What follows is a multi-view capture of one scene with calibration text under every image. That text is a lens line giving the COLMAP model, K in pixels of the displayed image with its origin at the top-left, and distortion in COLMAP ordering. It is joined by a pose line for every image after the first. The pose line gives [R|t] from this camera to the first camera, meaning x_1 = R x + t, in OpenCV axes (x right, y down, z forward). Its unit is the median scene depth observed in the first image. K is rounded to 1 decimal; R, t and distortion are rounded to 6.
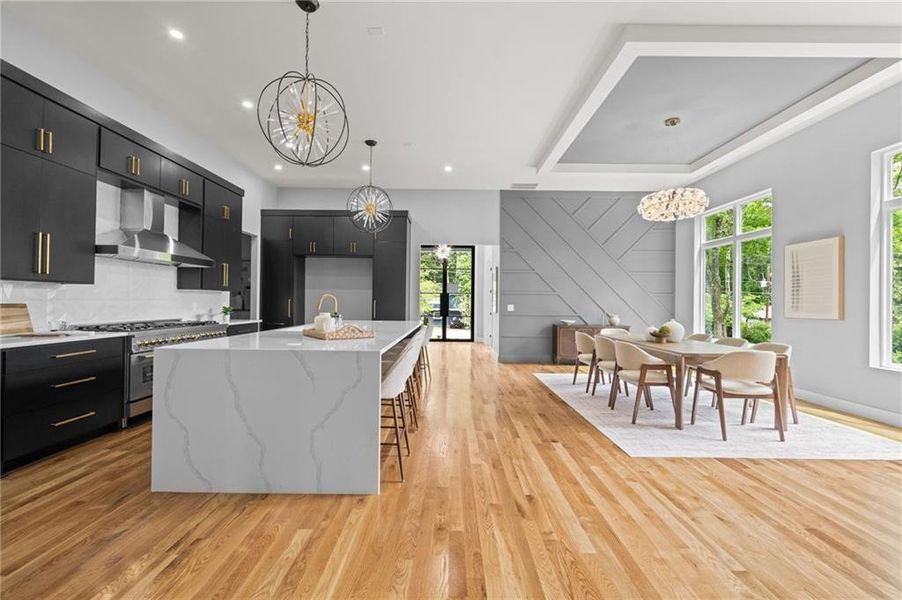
lens RADIAL K [[383.6, 0, 454.3], [0, 383.6, 299.2], [0, 0, 1]] dist [0.000108, 0.000060]
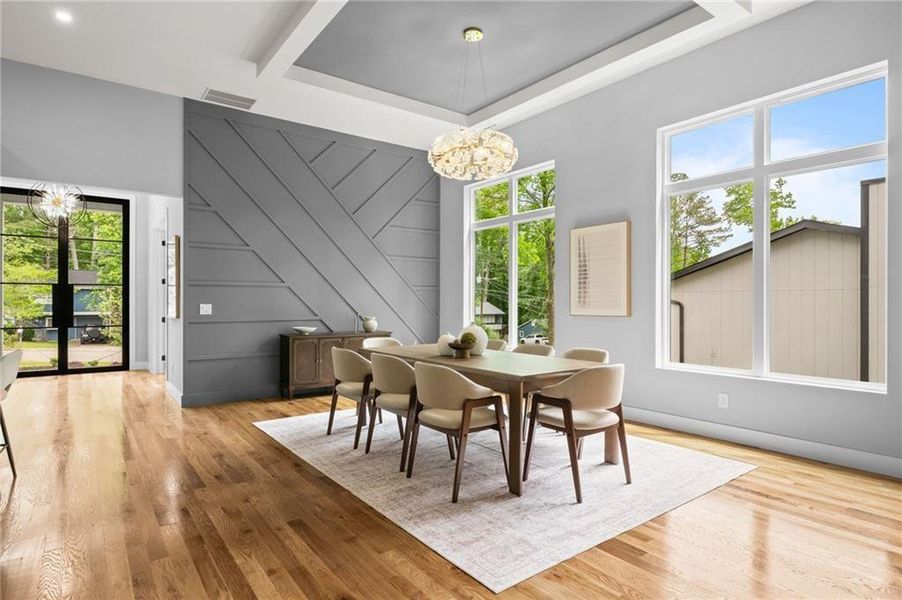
lens RADIAL K [[490.9, 0, 448.5], [0, 490.9, 301.0], [0, 0, 1]] dist [-0.002183, -0.000959]
pose [[0.807200, -0.008533, 0.590217, 0.009532], [0.002335, 0.999934, 0.011263, 0.003667], [-0.590274, -0.007713, 0.807166, 0.246587]]
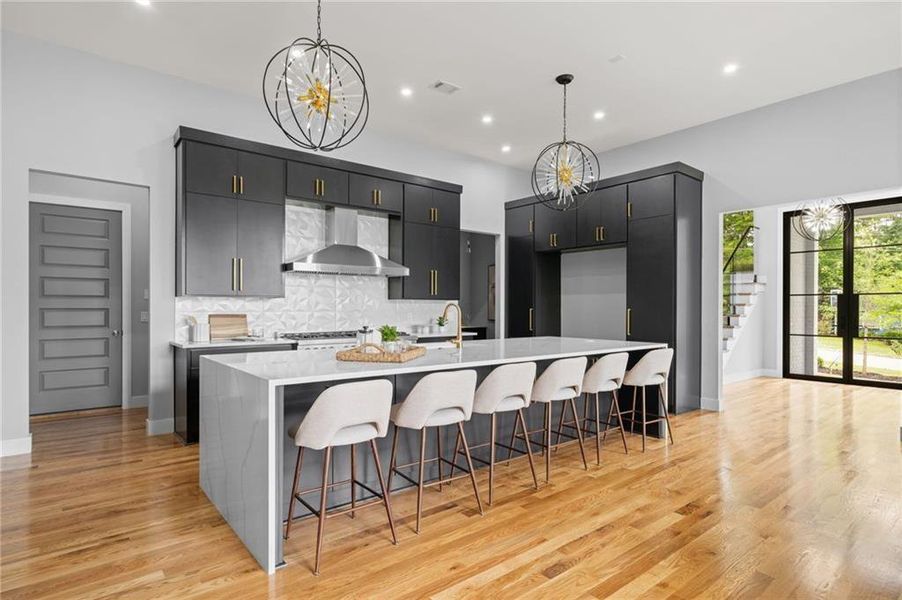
lens RADIAL K [[481.9, 0, 455.2], [0, 481.9, 307.4], [0, 0, 1]] dist [0.000805, 0.000398]
pose [[0.626795, -0.010731, -0.779110, 0.288764], [0.010661, 0.999930, -0.005196, 0.001950], [0.779111, -0.005050, 0.626866, 0.270443]]
